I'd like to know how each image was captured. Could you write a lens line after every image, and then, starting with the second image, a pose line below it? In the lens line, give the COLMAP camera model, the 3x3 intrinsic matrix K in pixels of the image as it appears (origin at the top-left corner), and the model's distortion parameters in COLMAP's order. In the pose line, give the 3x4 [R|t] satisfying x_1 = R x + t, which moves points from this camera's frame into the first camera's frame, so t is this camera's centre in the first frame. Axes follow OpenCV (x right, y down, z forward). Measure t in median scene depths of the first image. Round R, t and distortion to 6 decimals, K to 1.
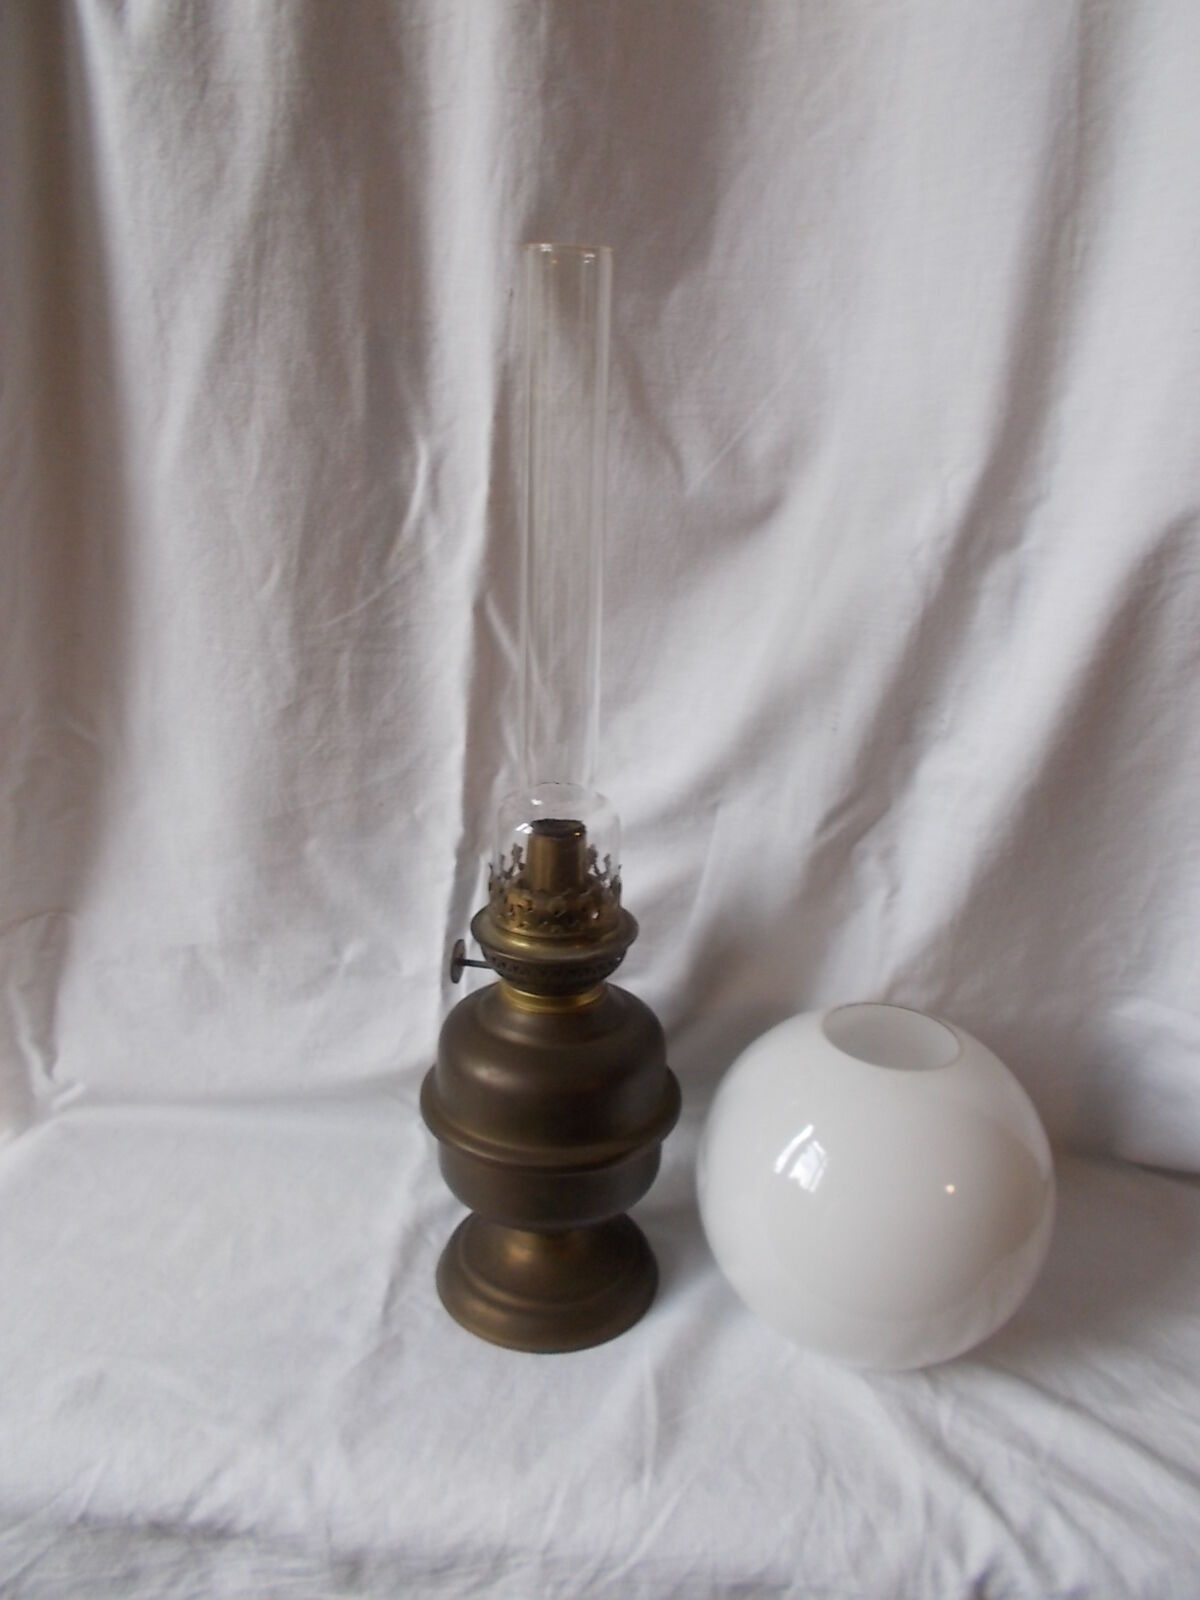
lens RADIAL K [[1216.8, 0, 600.0], [0, 1216.8, 800.0], [0, 0, 1]] dist [0.008323, -0.003821]
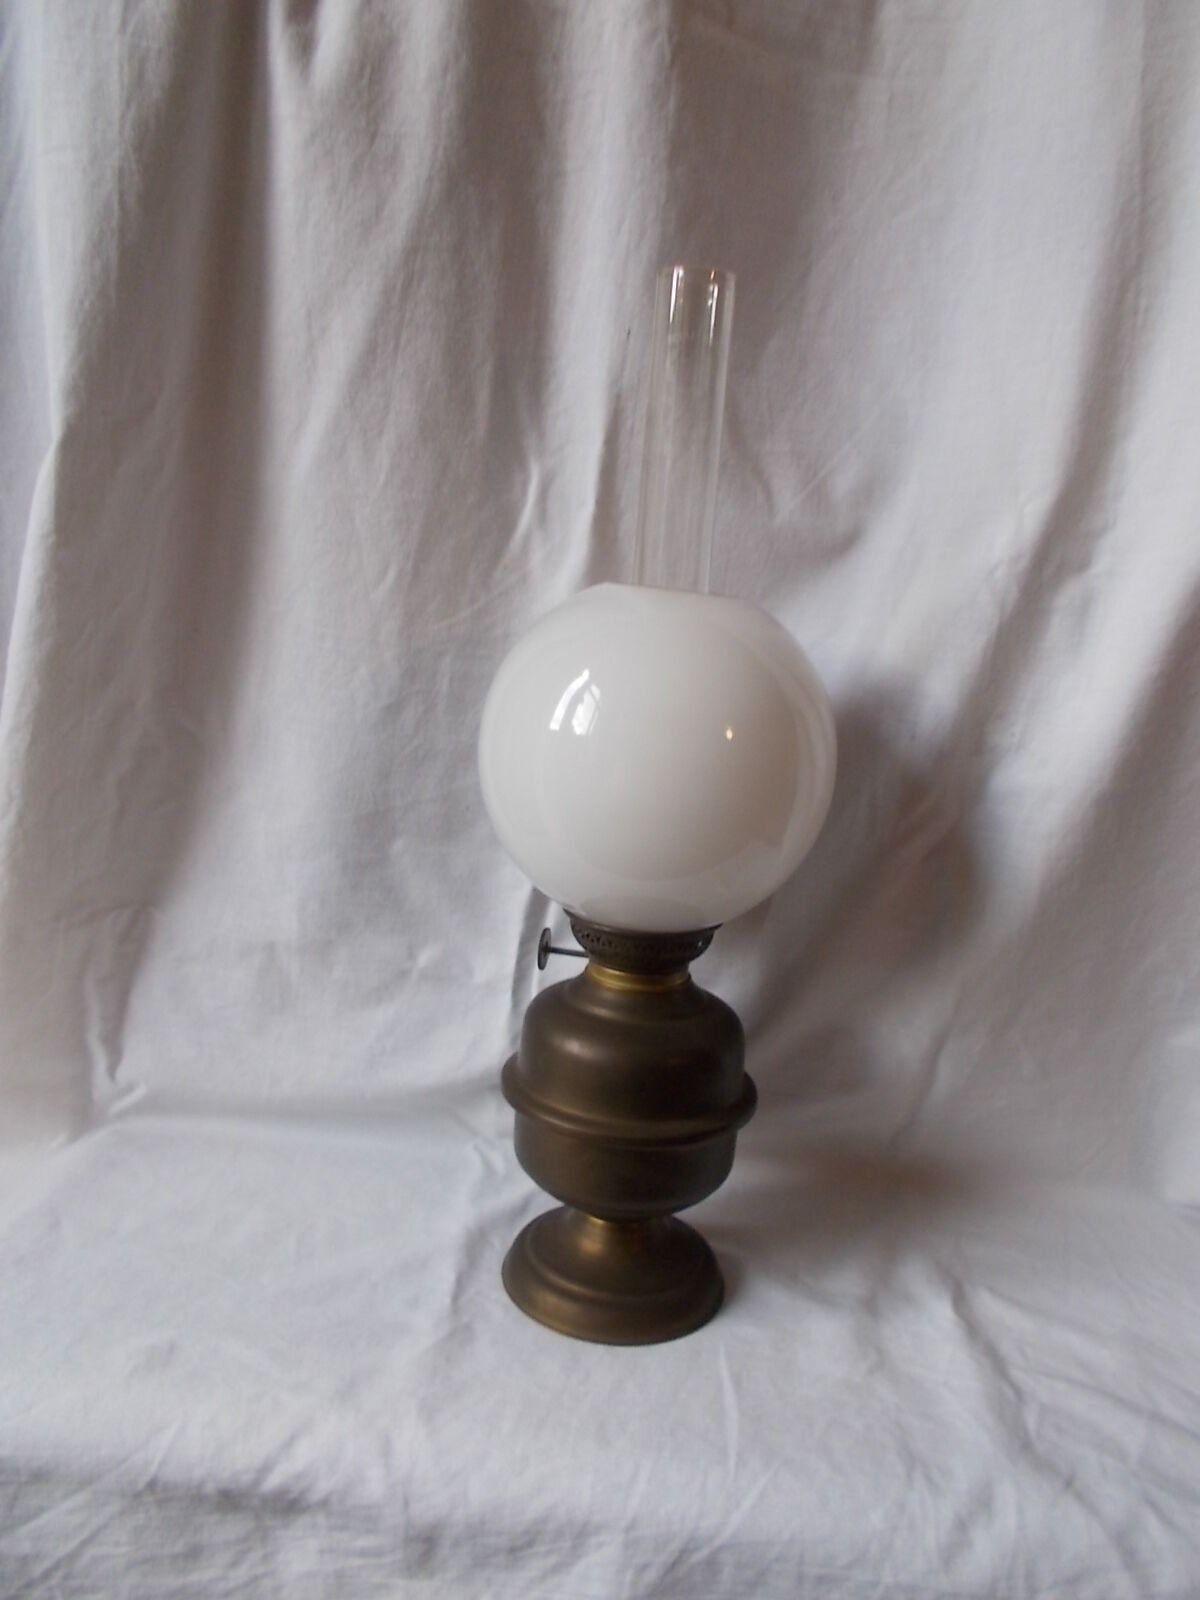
lens RADIAL K [[1204.2, 0, 600.0], [0, 1204.2, 800.0], [0, 0, 1]] dist [0.004101, -0.006283]
pose [[0.999035, 0.041372, 0.014777, -0.092379], [-0.039061, 0.990453, -0.132203, 0.144798], [-0.020105, 0.131499, 0.991112, -0.027843]]
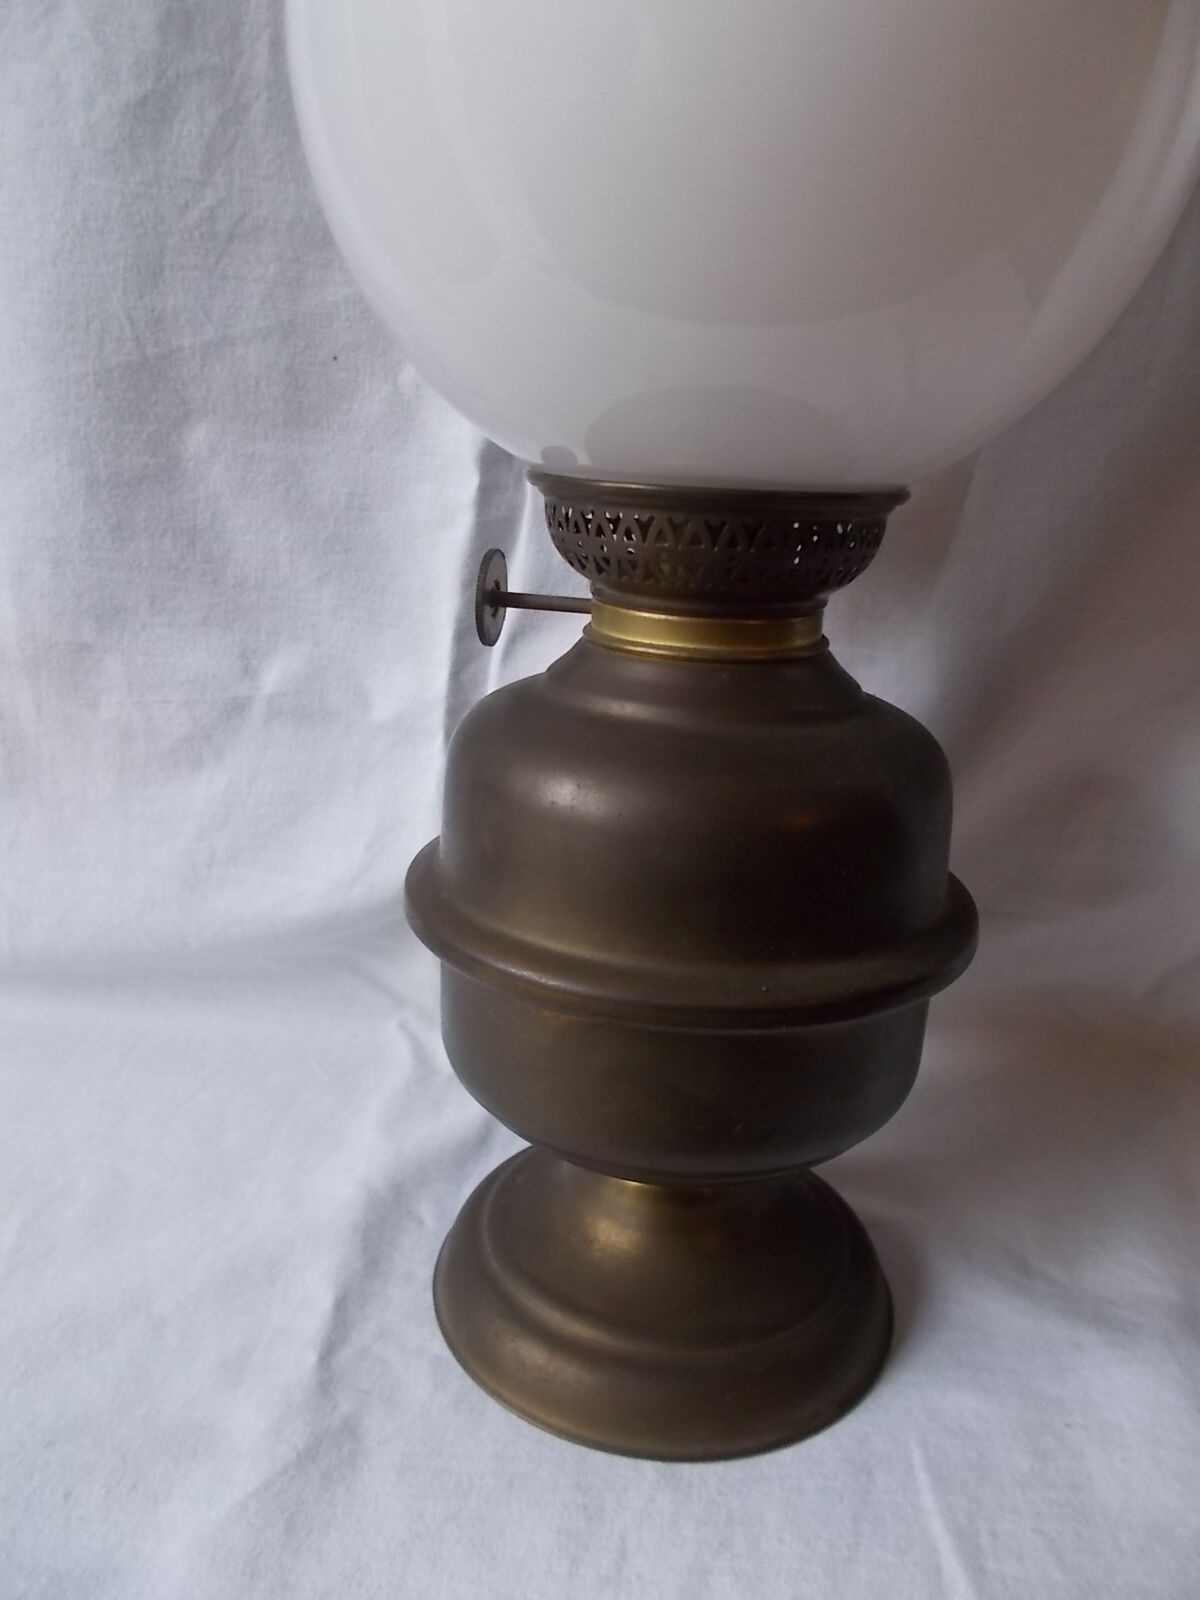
lens RADIAL K [[1204.2, 0, 600.0], [0, 1204.2, 800.0], [0, 0, 1]] dist [0.004101, -0.006283]
pose [[0.999759, 0.008547, 0.020203, -0.086790], [-0.008103, 0.999727, -0.021924, 0.224897], [-0.020385, 0.021755, 0.999555, 0.559760]]
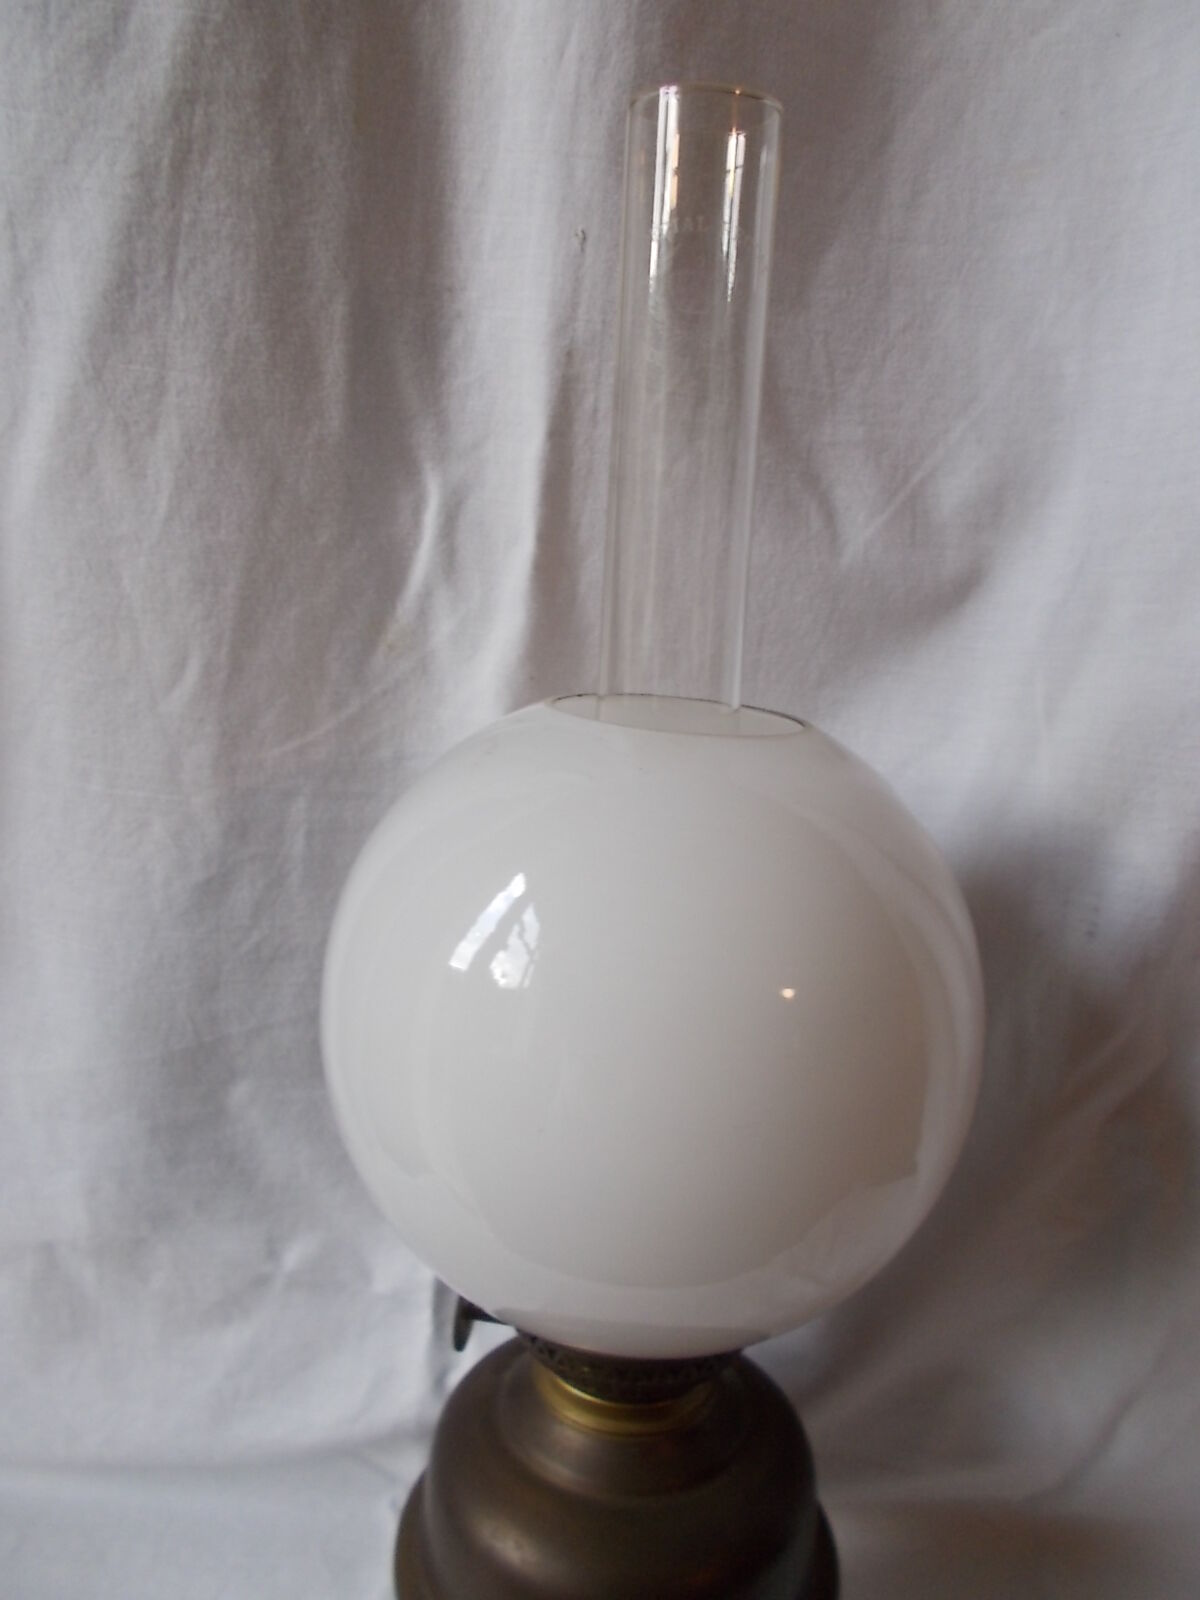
lens RADIAL K [[1204.2, 0, 600.0], [0, 1204.2, 800.0], [0, 0, 1]] dist [0.004101, -0.006283]
pose [[0.999770, 0.015465, 0.014866, -0.065396], [-0.013720, 0.993719, -0.111056, -0.054826], [-0.016490, 0.110827, 0.993703, 0.392301]]
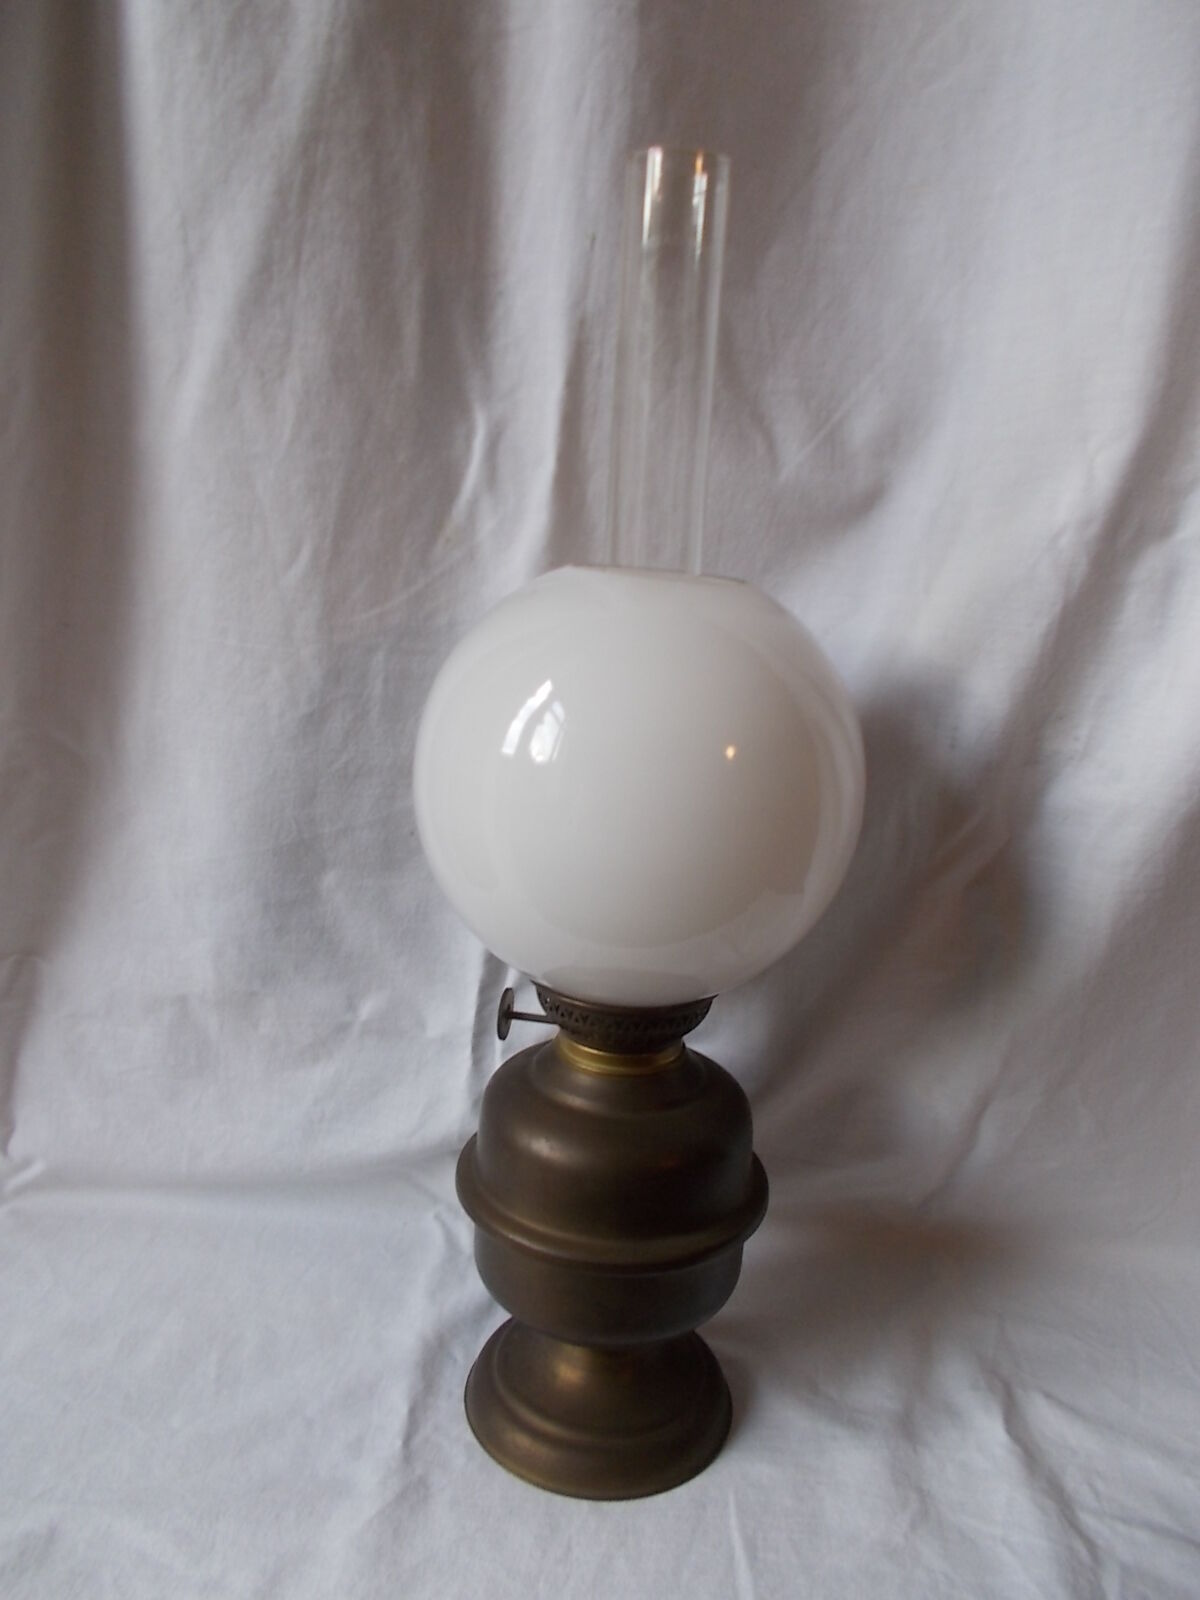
lens RADIAL K [[1204.2, 0, 600.0], [0, 1204.2, 800.0], [0, 0, 1]] dist [0.004101, -0.006283]
pose [[0.999395, 0.019178, 0.029013, -0.080732], [-0.016771, 0.996568, -0.081060, 0.053286], [-0.030468, 0.080524, 0.996287, 0.161352]]
